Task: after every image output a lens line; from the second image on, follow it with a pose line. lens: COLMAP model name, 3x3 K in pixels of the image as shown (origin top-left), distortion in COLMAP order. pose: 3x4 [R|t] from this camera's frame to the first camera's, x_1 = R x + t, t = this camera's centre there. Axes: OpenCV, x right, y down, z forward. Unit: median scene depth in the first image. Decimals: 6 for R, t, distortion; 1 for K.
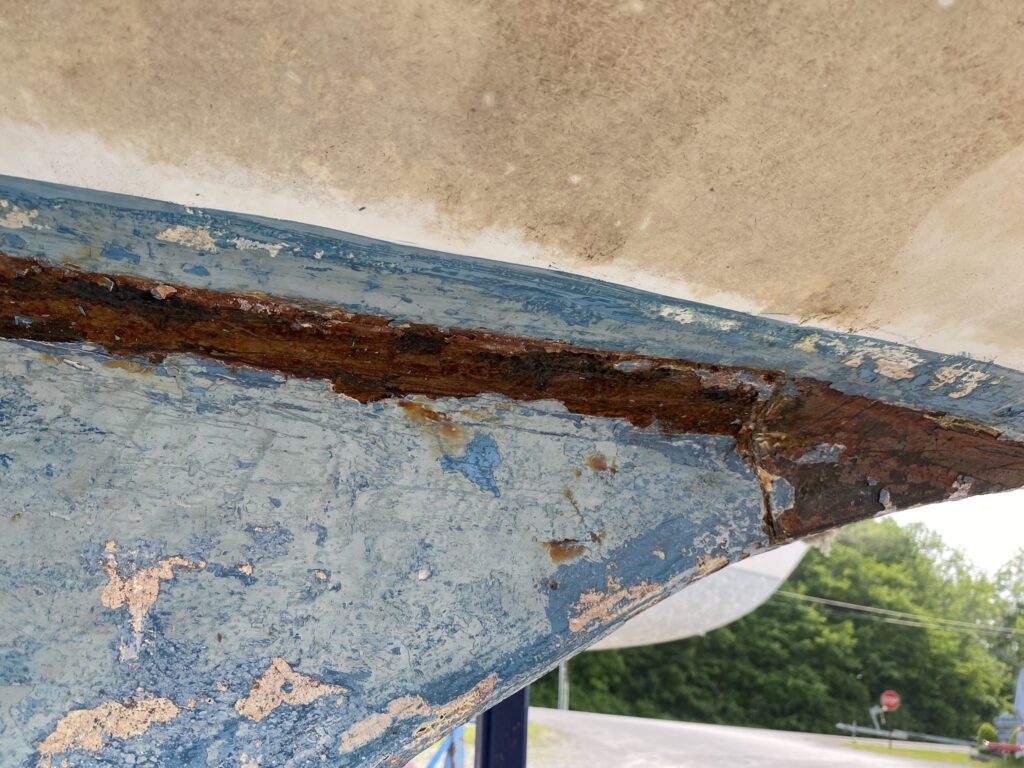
lens RADIAL K [[821.3, 0, 520.5], [0, 821.3, 383.1], [0, 0, 1]] dist [0.038110, -0.072758]
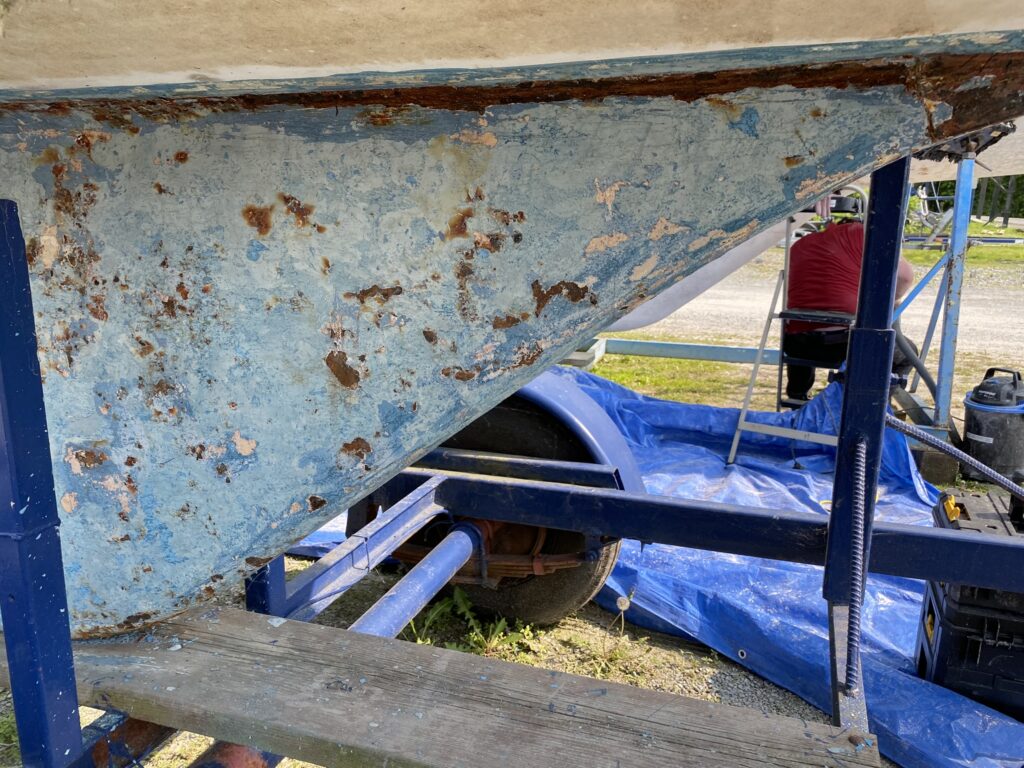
lens RADIAL K [[764.6, 0, 508.9], [0, 764.6, 380.9], [0, 0, 1]] dist [0.004988, -0.020433]
pose [[0.809288, 0.095264, -0.579636, 0.684542], [0.236108, 0.850788, 0.469482, -0.423363], [0.537872, -0.516802, 0.666040, -1.010572]]
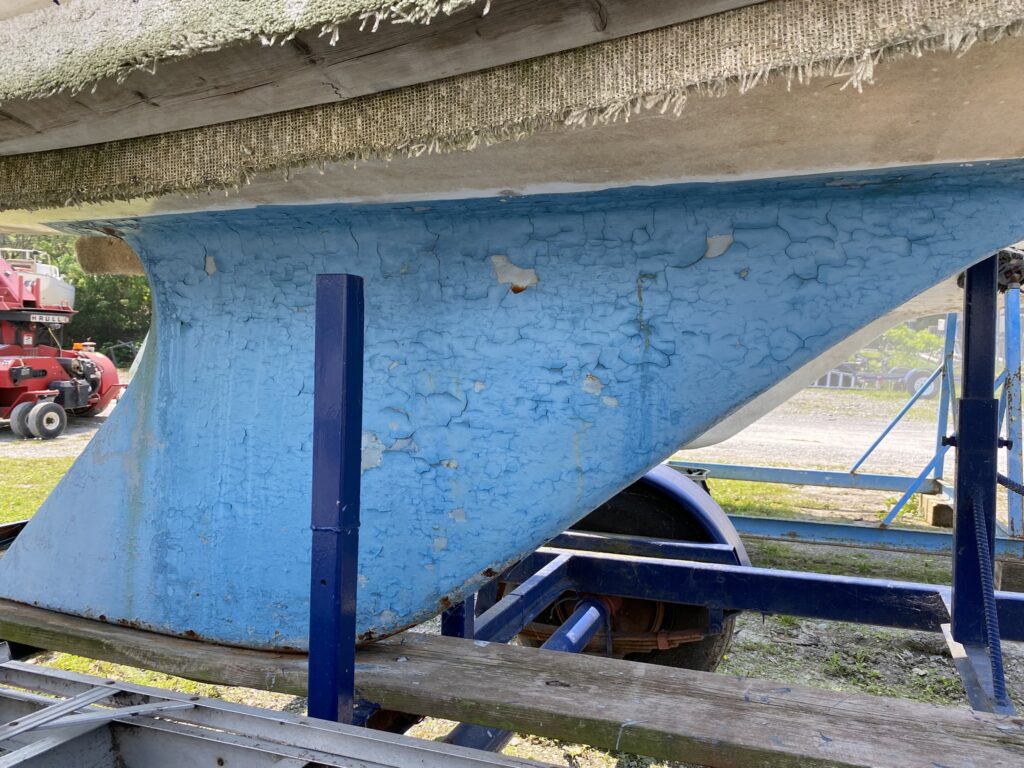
lens RADIAL K [[764.6, 0, 507.4], [0, 764.6, 370.6], [0, 0, 1]] dist [0.004988, -0.020433]
pose [[0.785328, -0.018480, -0.618804, 0.554189], [0.243467, 0.928232, 0.281264, -0.544307], [0.569196, -0.371543, 0.733466, -2.144629]]
